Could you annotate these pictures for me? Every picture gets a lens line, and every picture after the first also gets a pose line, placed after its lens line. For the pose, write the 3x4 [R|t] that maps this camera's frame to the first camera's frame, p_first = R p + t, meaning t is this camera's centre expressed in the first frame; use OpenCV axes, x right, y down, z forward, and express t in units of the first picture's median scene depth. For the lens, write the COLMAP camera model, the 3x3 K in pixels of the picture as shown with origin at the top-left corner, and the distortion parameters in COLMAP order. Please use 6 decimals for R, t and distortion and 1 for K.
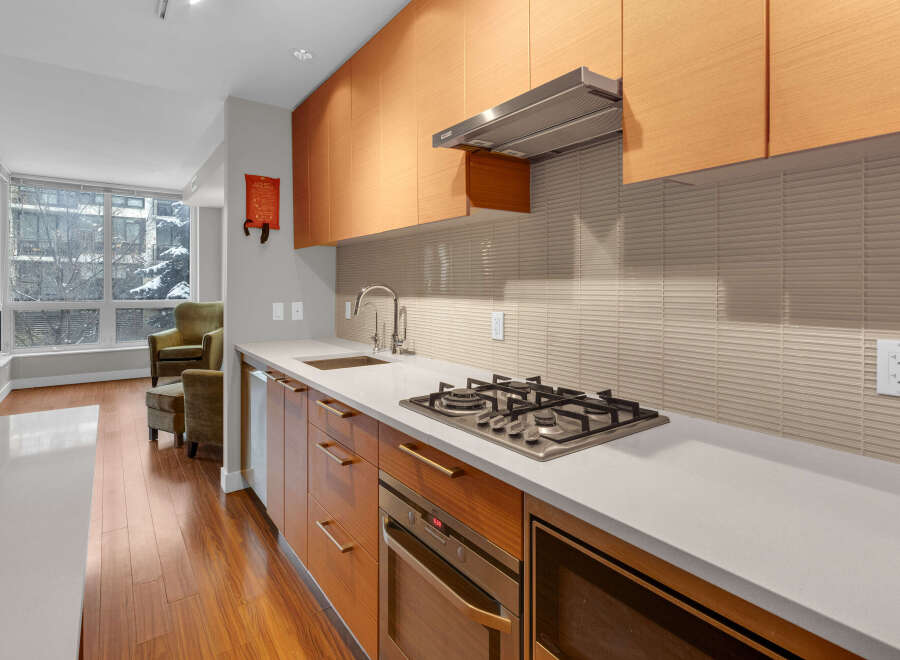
lens RADIAL K [[475.8, 0, 459.4], [0, 475.8, 287.2], [0, 0, 1]] dist [-0.005592, 0.001559]
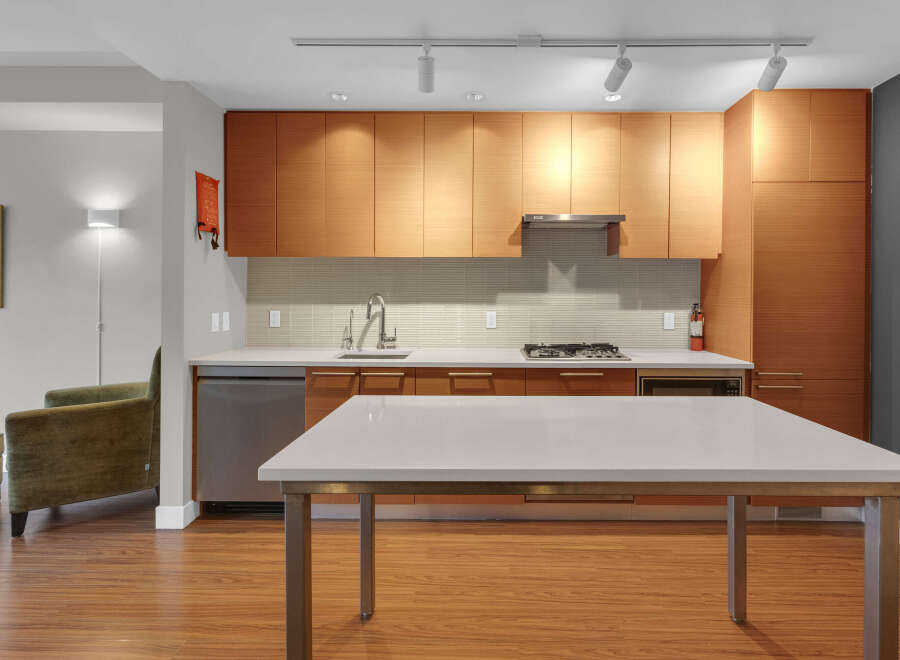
lens RADIAL K [[475.8, 0, 490.4], [0, 475.8, 295.7], [0, 0, 1]] dist [-0.005592, 0.001559]
pose [[0.586460, -0.000445, 0.809978, -1.007884], [-0.002315, 0.999995, 0.002225, -0.005571], [-0.809975, -0.003180, 0.586456, 0.018144]]
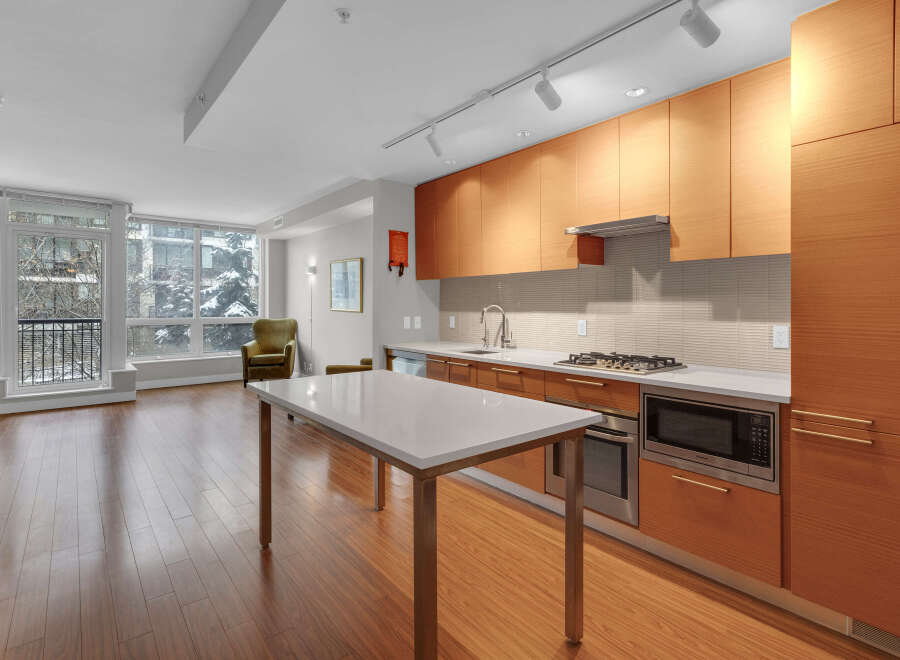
lens RADIAL K [[475.8, 0, 454.4], [0, 475.8, 304.4], [0, 0, 1]] dist [-0.005592, 0.001559]
pose [[0.998708, -0.002446, 0.050759, -0.380407], [0.002572, 0.999994, -0.002408, -0.002066], [-0.050753, 0.002535, 0.998708, -0.581542]]
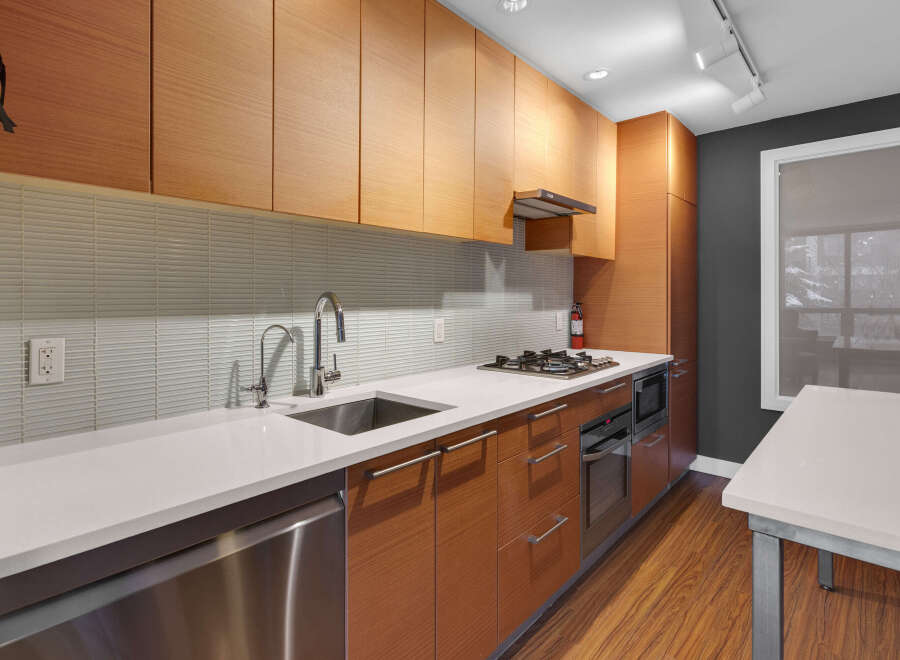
lens RADIAL K [[475.8, 0, 440.2], [0, 475.8, 293.5], [0, 0, 1]] dist [-0.005592, 0.001559]
pose [[-0.197703, 0.006026, 0.980243, -0.851701], [0.003012, 0.999980, -0.005540, -0.002836], [-0.980257, 0.001857, -0.197718, 0.973360]]
